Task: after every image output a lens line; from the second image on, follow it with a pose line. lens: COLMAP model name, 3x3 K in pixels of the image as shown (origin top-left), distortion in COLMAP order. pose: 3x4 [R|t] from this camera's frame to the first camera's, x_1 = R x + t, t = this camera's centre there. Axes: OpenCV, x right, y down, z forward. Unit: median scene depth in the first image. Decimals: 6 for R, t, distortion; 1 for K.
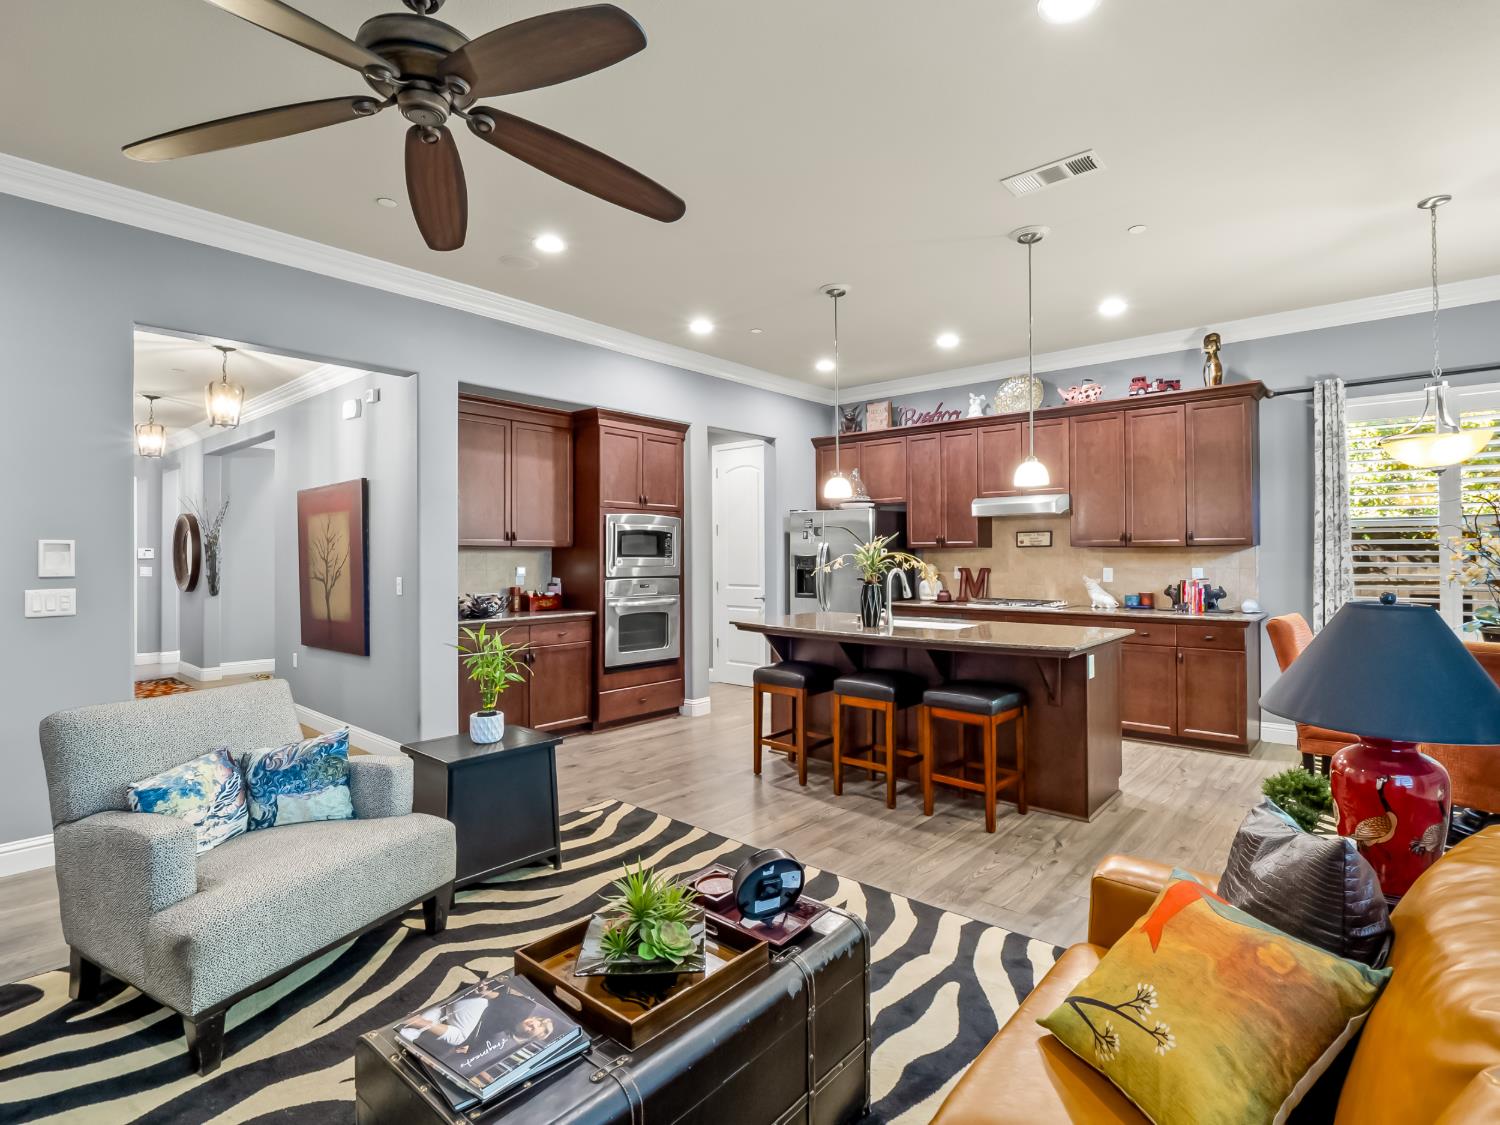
lens RADIAL K [[732.9, 0, 751.4], [0, 732.9, 569.0], [0, 0, 1]] dist [0.000689, -0.010111]
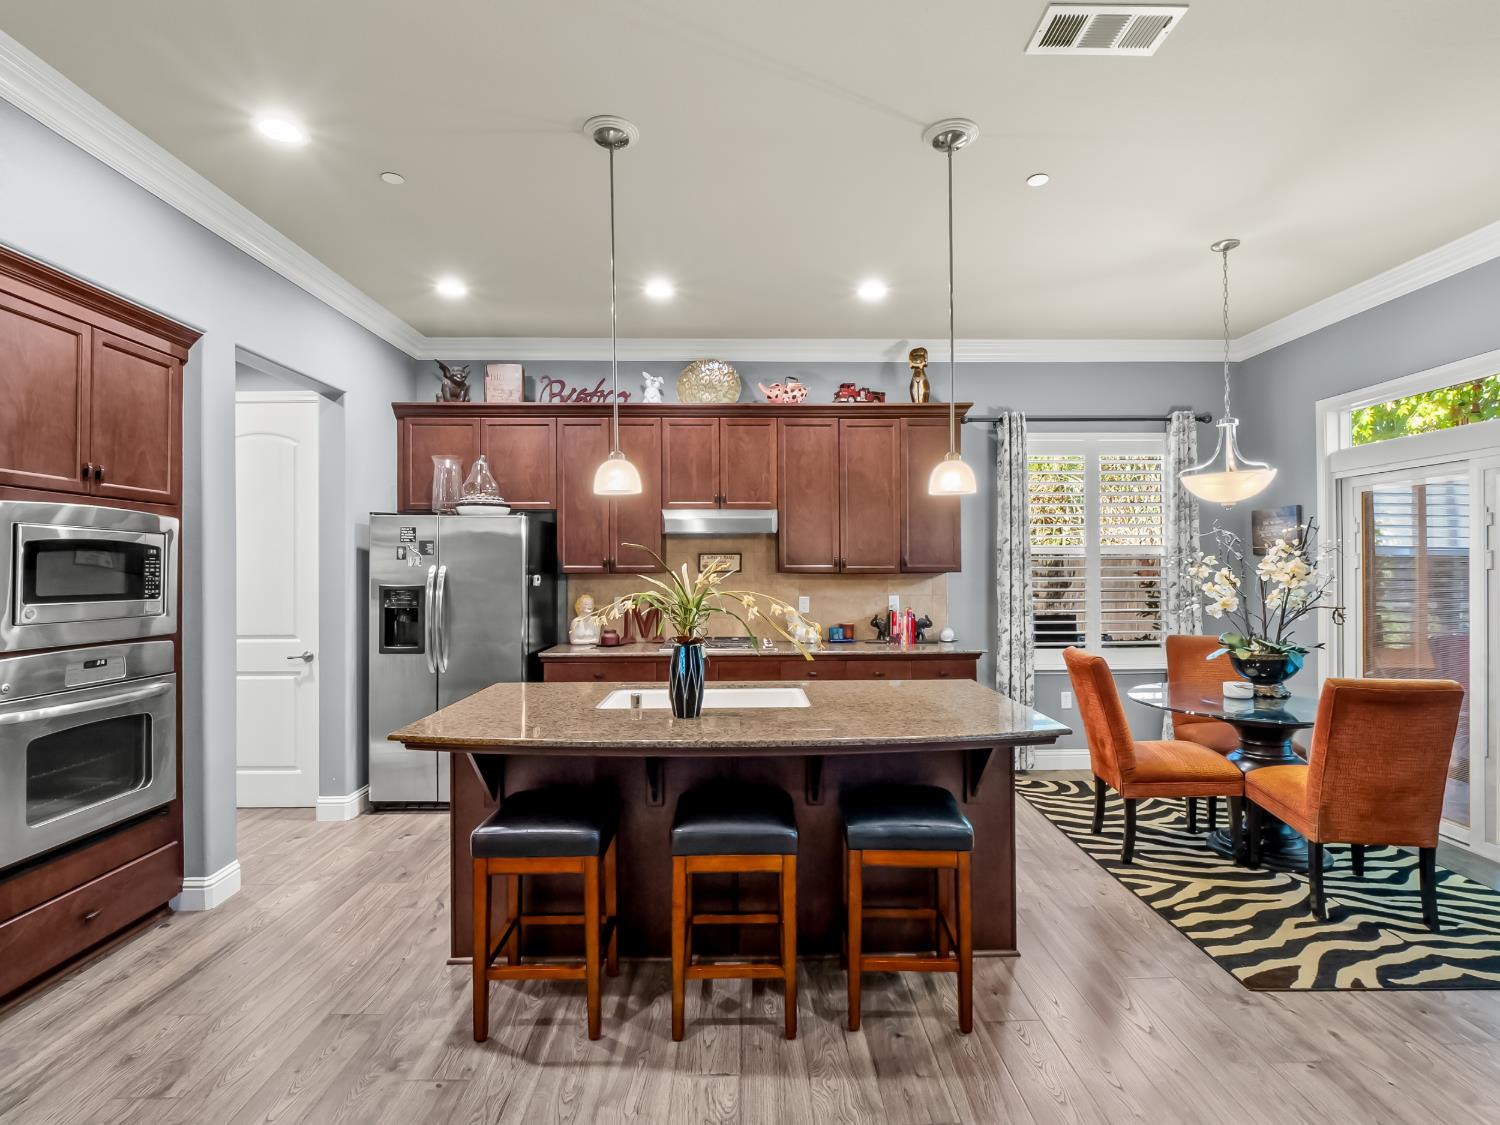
lens RADIAL K [[732.9, 0, 751.4], [0, 732.9, 569.0], [0, 0, 1]] dist [0.000689, -0.010111]
pose [[0.741342, -0.001741, 0.671125, -0.151757], [0.014785, 0.999796, -0.013738, -0.024127], [-0.670965, 0.020107, 0.741217, 0.406806]]
